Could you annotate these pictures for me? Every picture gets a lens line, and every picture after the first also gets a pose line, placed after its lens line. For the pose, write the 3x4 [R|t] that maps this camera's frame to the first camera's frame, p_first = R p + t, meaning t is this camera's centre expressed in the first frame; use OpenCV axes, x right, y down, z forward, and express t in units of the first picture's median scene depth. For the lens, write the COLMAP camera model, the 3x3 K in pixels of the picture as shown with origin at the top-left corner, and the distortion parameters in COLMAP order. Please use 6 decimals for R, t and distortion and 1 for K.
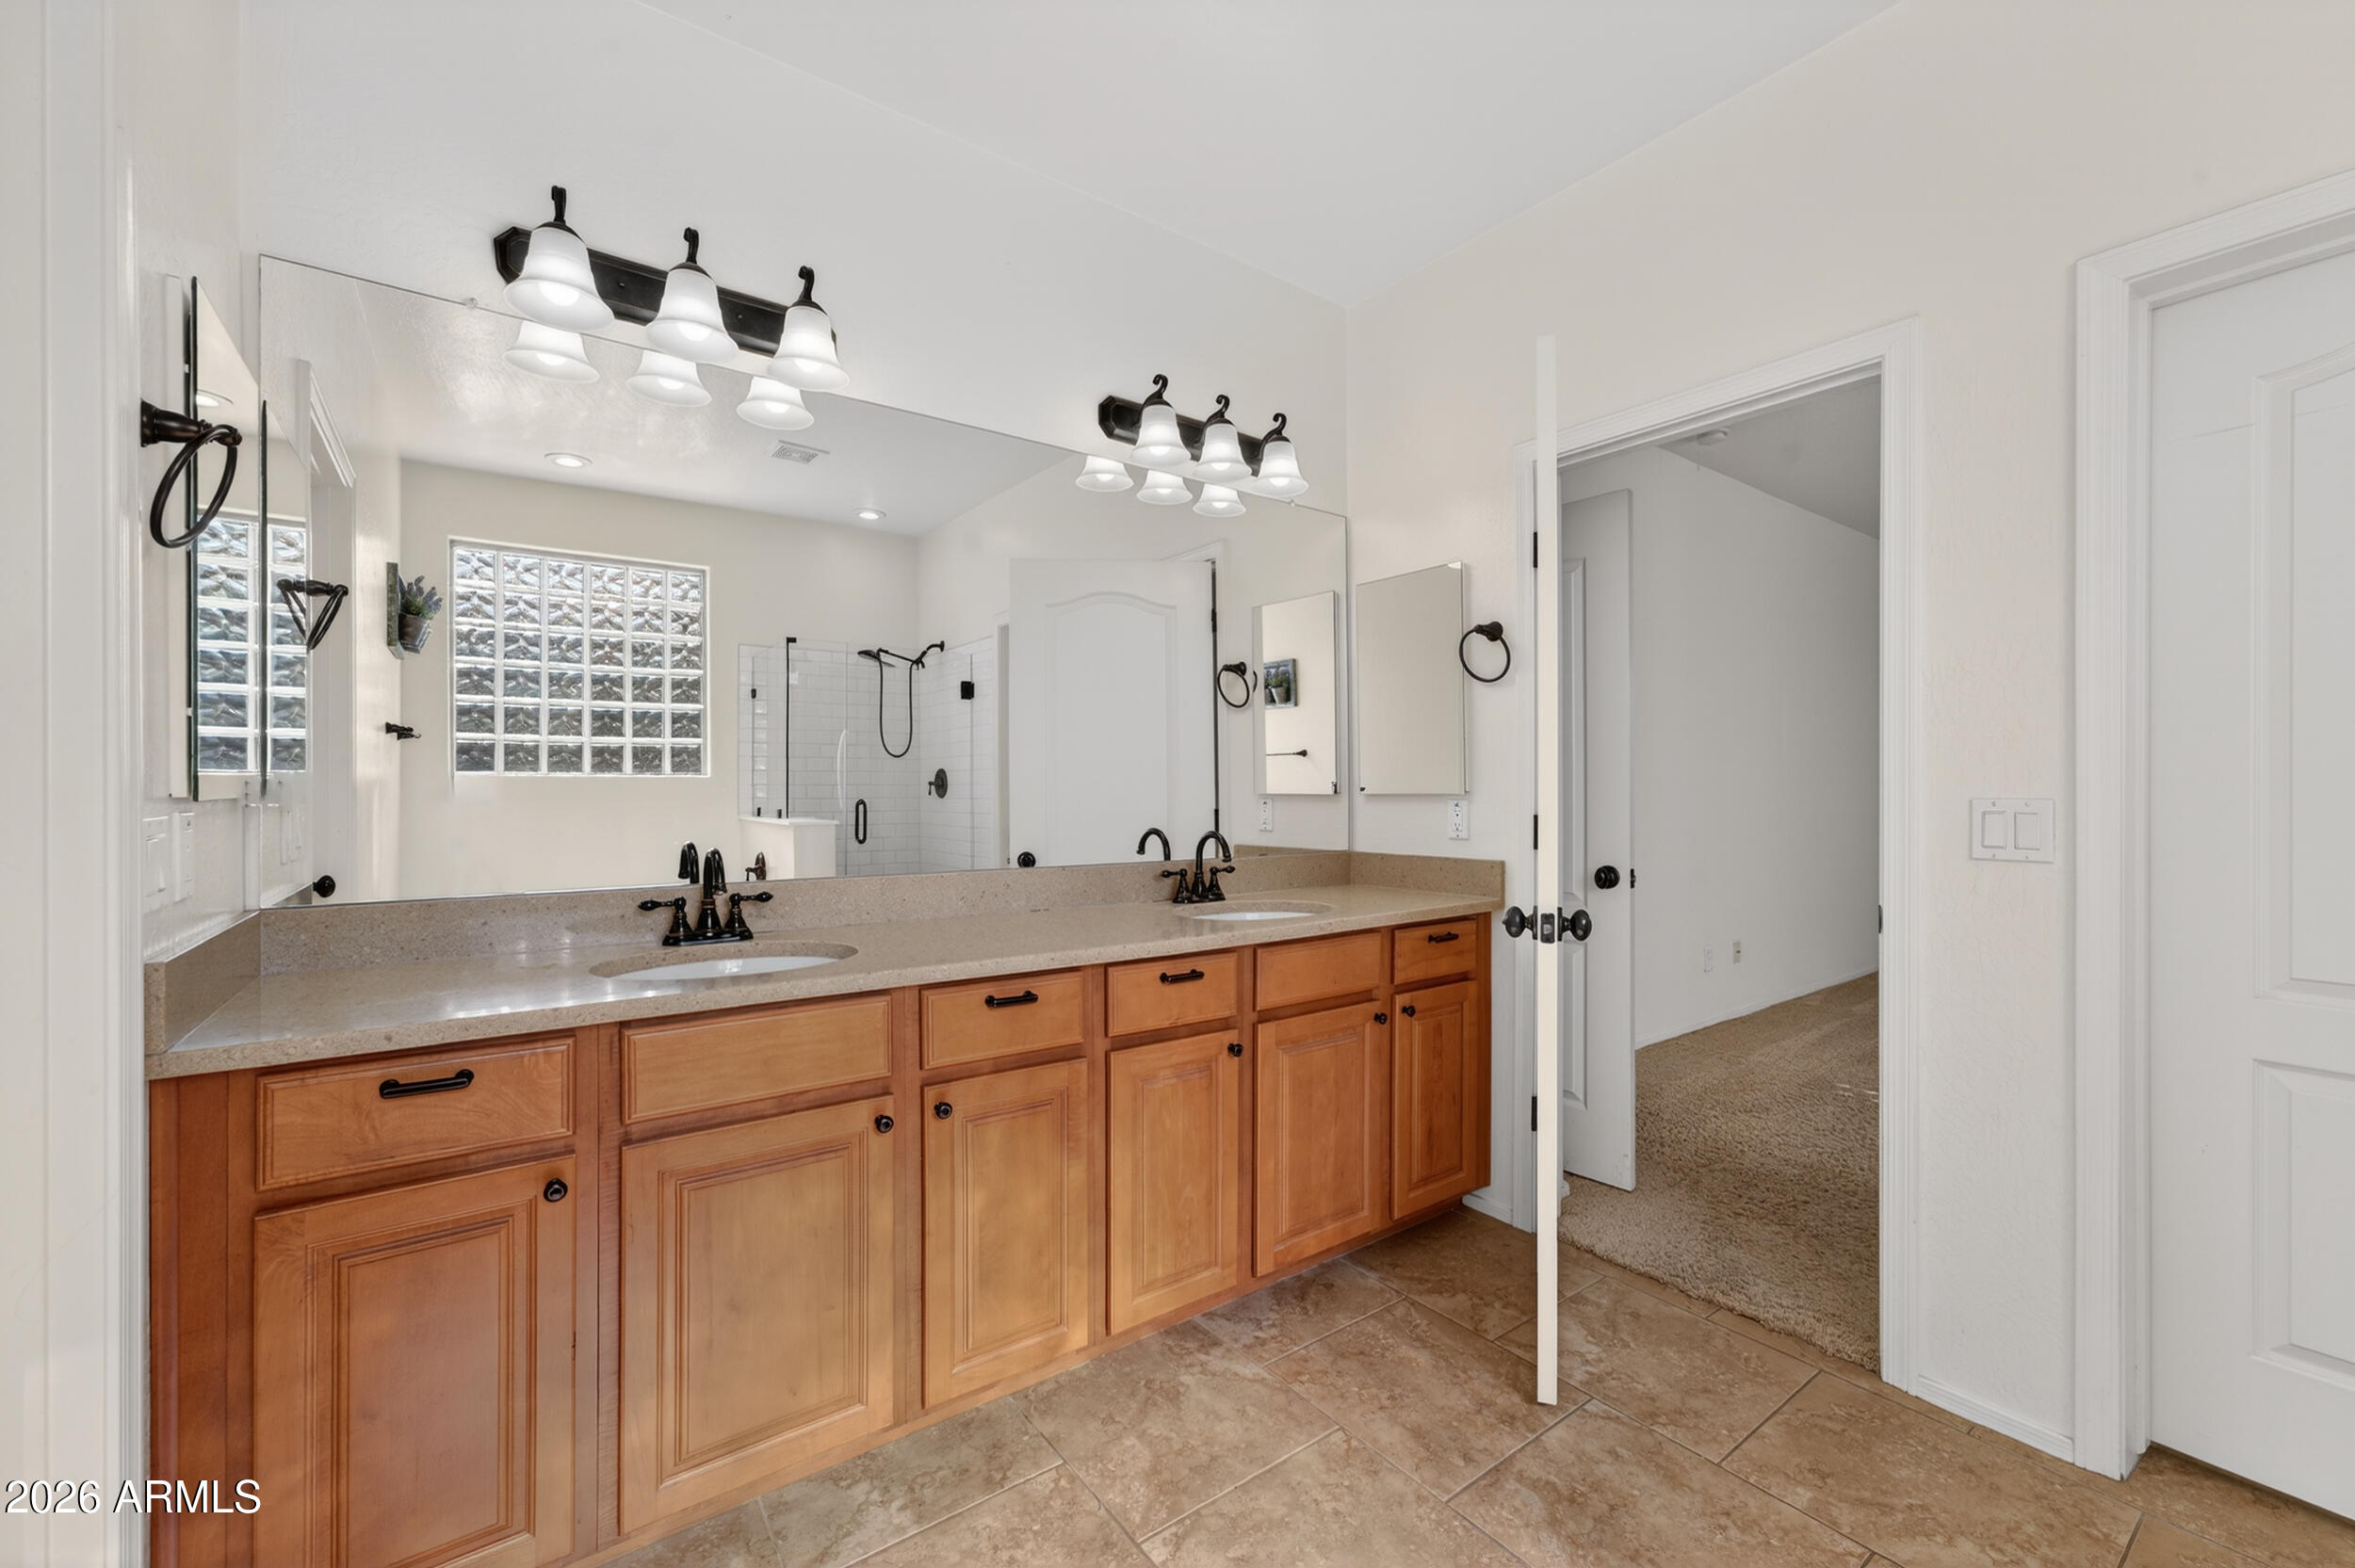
lens RADIAL K [[950.0, 0, 1175.3], [0, 950.0, 788.1], [0, 0, 1]] dist [0.018728, 0.000032]
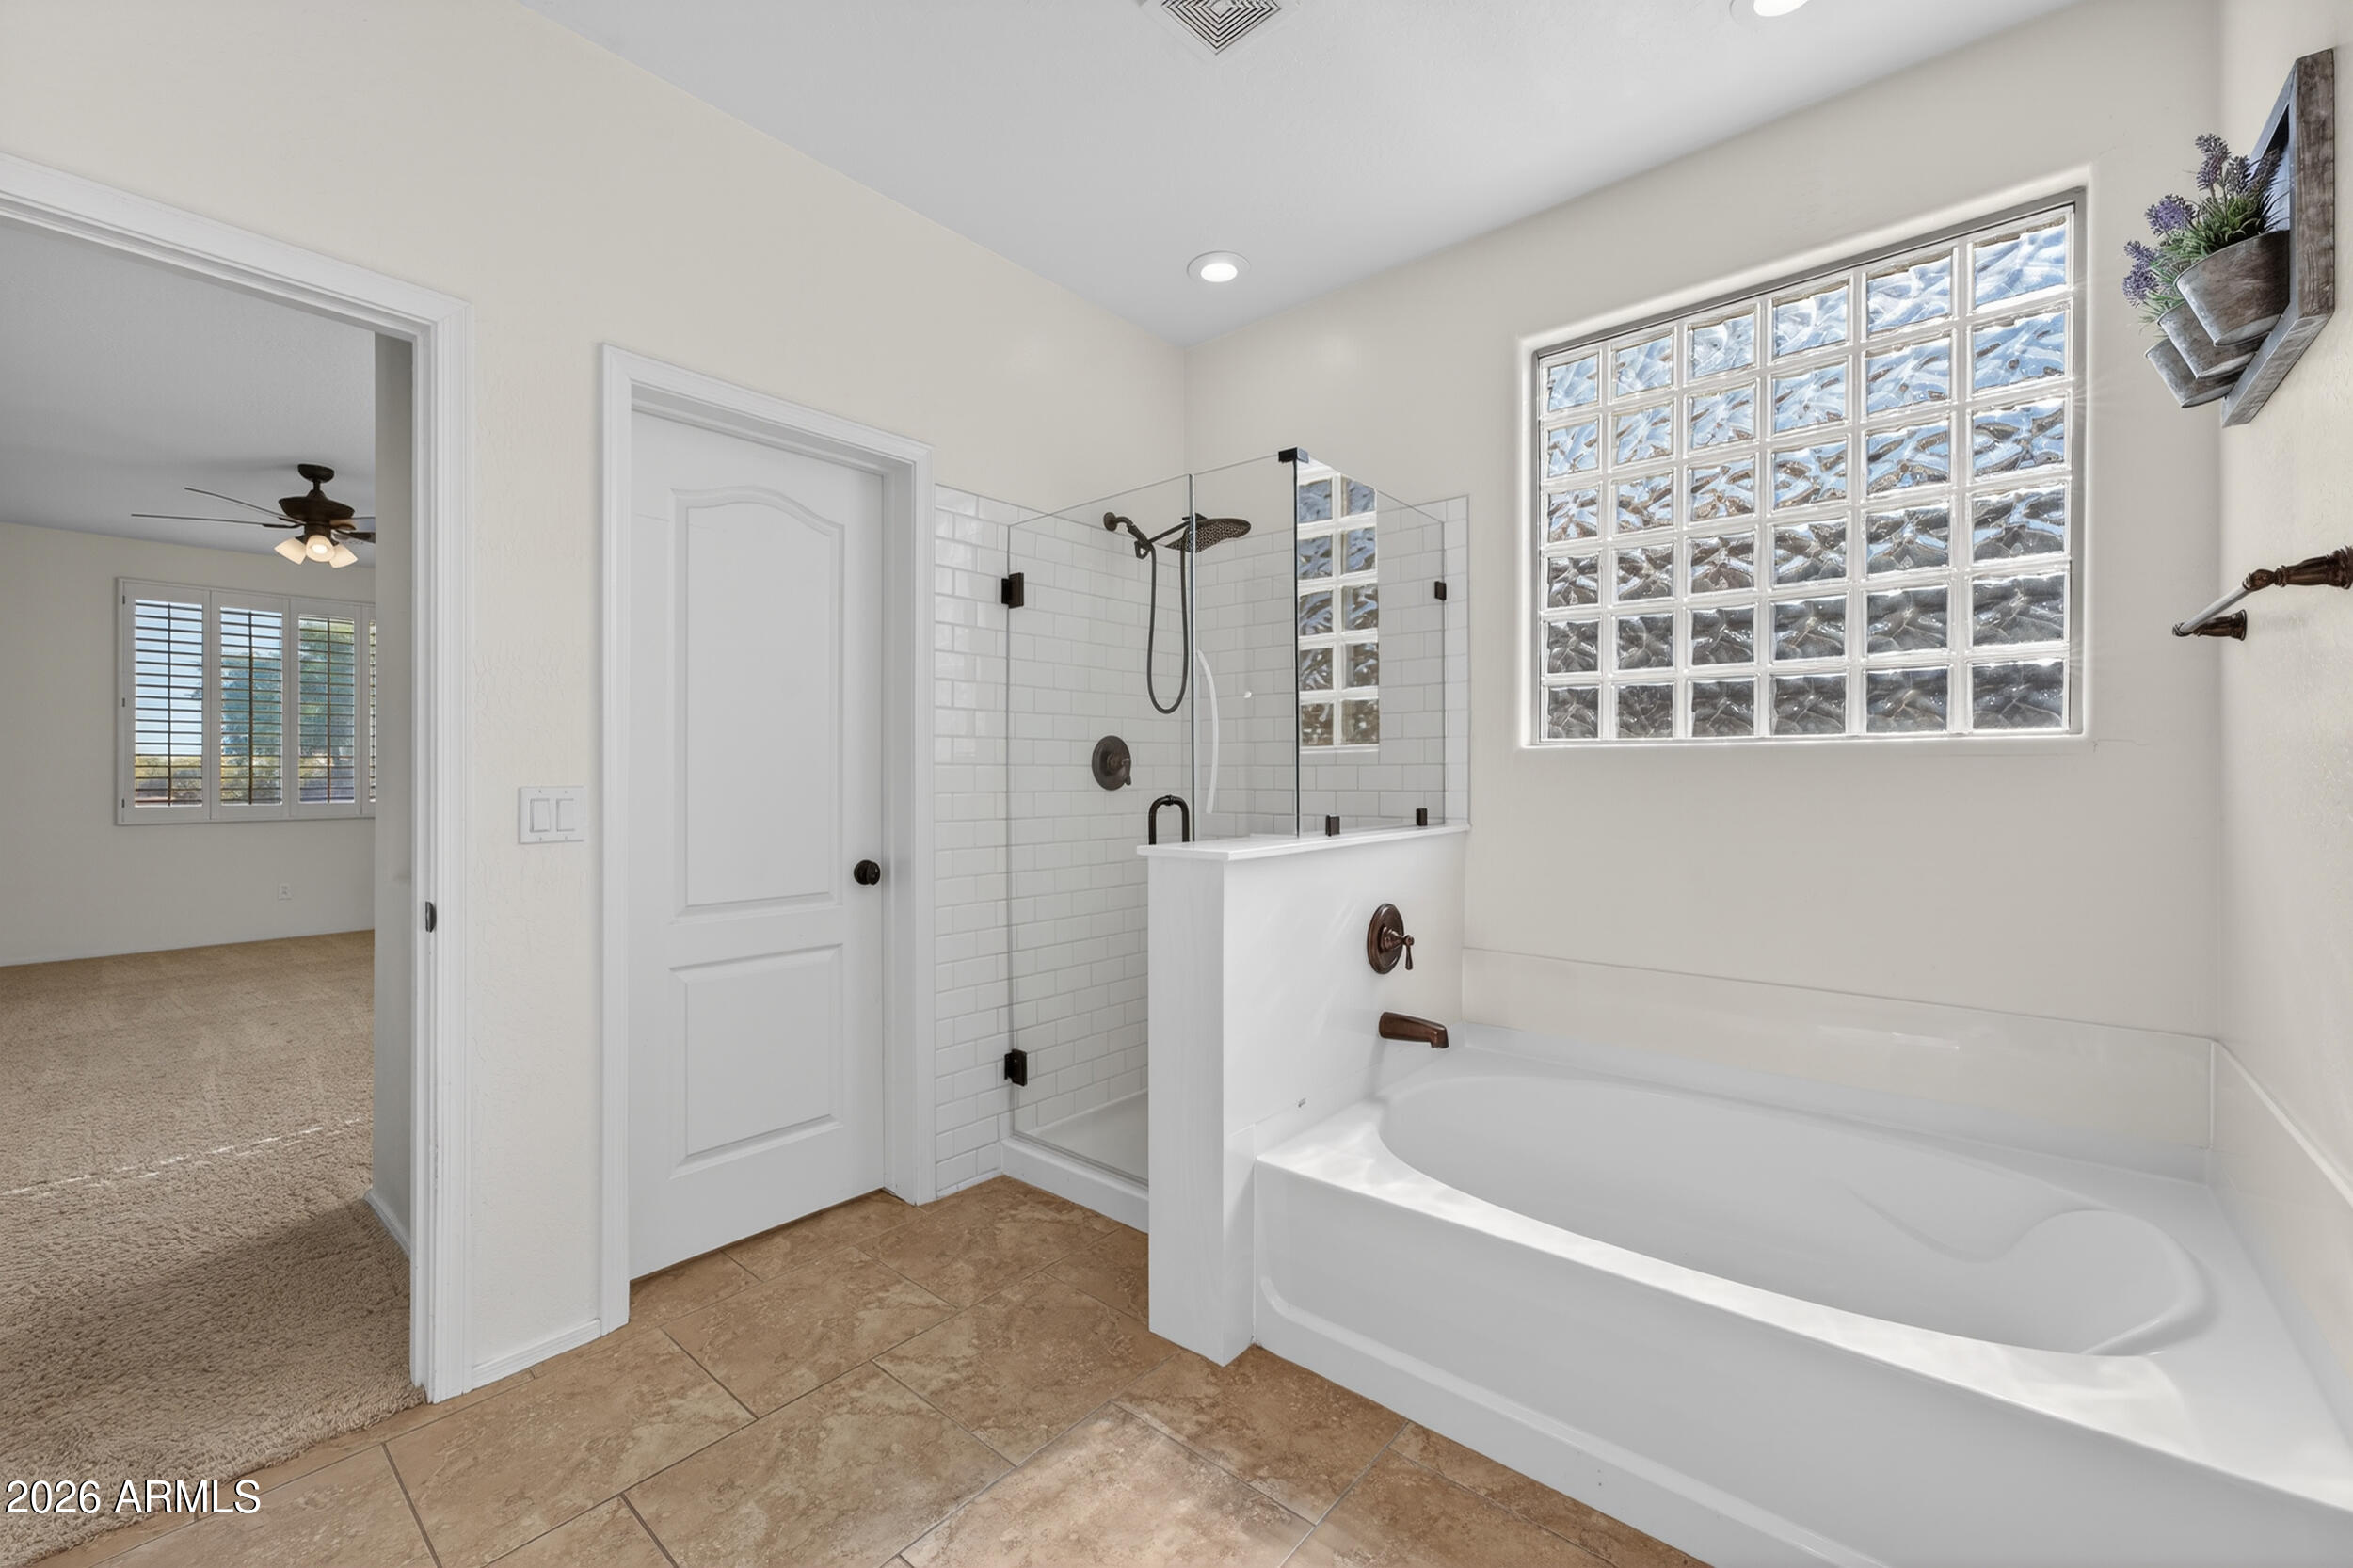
lens RADIAL K [[949.3, 0, 1175.2], [0, 949.3, 776.5], [0, 0, 1]] dist [0.018728, 0.000032]
pose [[-0.225127, 0.001847, 0.974328, -0.392621], [0.000714, 0.999998, -0.001731, 0.001632], [-0.974329, 0.000306, -0.225128, 0.560920]]
